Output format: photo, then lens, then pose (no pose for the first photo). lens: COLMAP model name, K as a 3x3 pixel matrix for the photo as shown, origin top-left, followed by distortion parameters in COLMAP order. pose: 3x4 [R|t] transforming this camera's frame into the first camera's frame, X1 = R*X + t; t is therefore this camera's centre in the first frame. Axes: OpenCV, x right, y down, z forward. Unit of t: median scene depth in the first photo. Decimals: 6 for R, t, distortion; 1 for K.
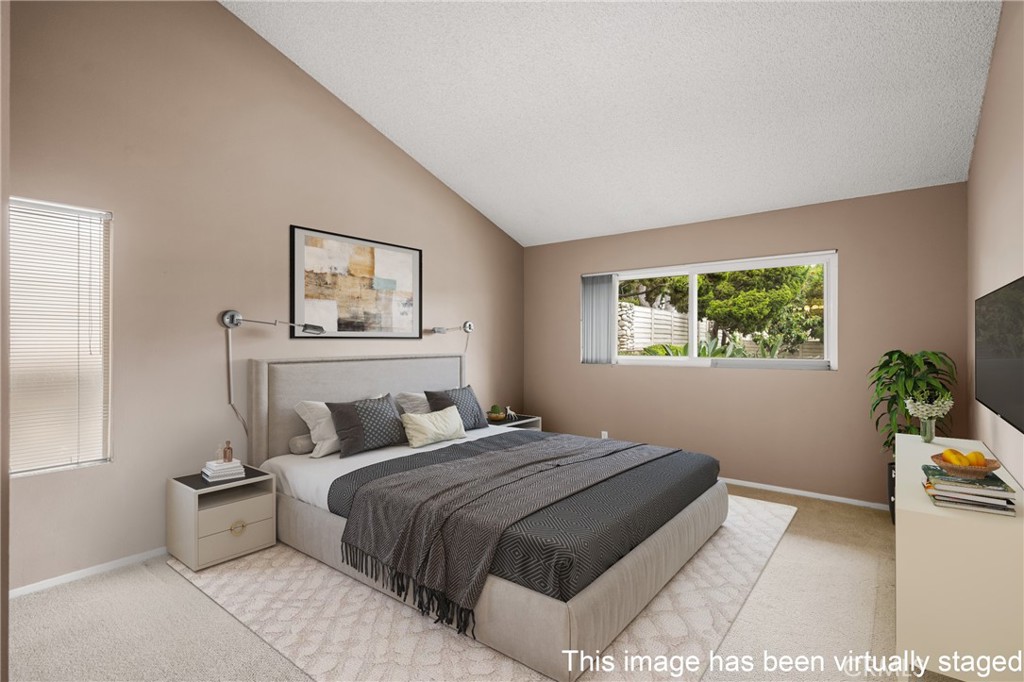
lens RADIAL K [[492.2, 0, 512.0], [0, 492.2, 341.0], [0, 0, 1]] dist [-0.001743, -0.000137]
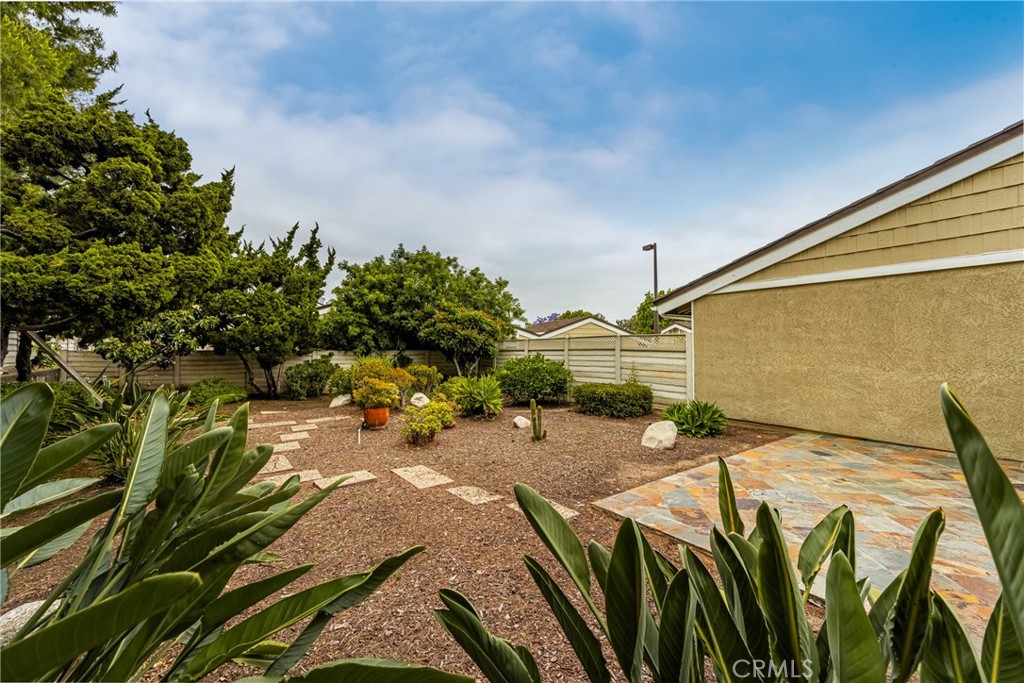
lens RADIAL K [[403.6, 0, 517.1], [0, 403.6, 341.3], [0, 0, 1]] dist [0.002402, 0.000368]
pose [[0.269114, 0.006494, 0.963087, 0.235665], [0.002298, 0.999970, -0.007384, -0.012861], [-0.963106, 0.004201, 0.269091, 0.571506]]
